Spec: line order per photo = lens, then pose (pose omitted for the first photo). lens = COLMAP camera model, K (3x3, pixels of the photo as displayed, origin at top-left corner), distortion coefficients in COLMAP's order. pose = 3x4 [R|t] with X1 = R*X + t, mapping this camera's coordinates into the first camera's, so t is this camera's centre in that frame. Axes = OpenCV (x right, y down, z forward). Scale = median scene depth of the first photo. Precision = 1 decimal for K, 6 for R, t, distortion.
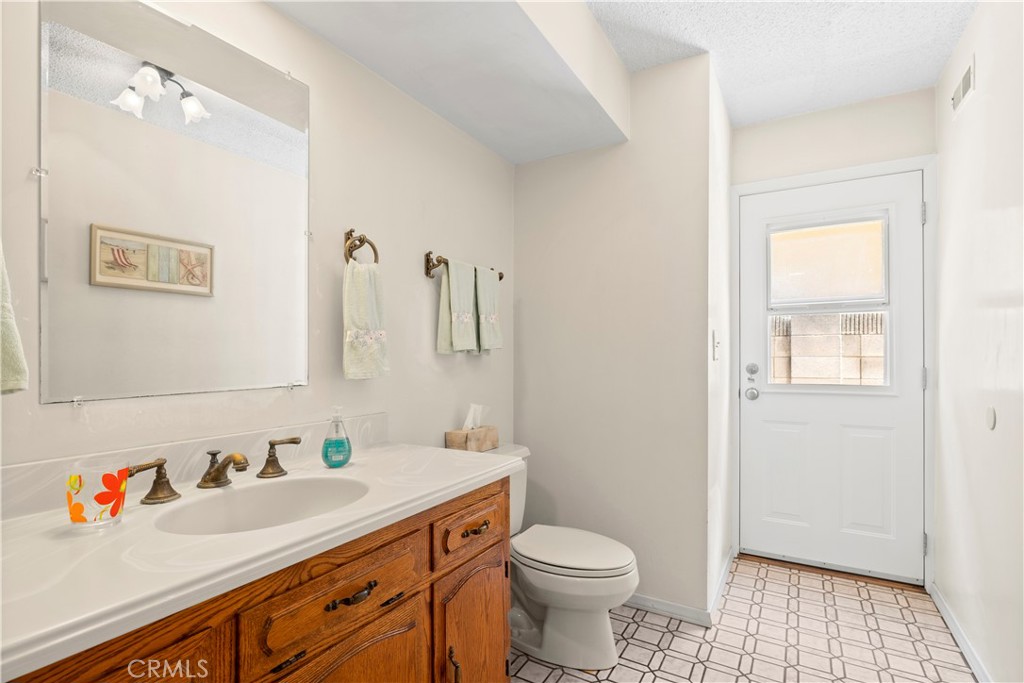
lens RADIAL K [[497.8, 0, 512.0], [0, 497.8, 341.5], [0, 0, 1]] dist [-0.001395, -0.000130]
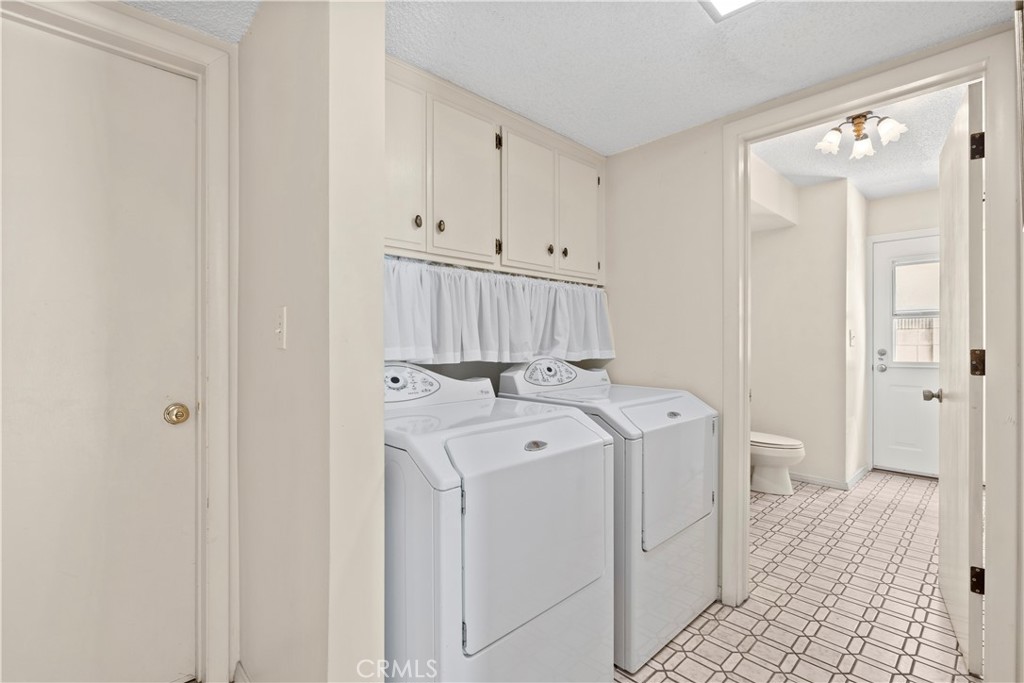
lens RADIAL K [[475.0, 0, 512.0], [0, 475.0, 341.5], [0, 0, 1]] dist [-0.000598, -0.000092]
pose [[0.962041, -0.006130, -0.272836, -0.243882], [0.010863, 0.999816, 0.015841, -0.016769], [0.272689, -0.018203, 0.961930, -0.793302]]
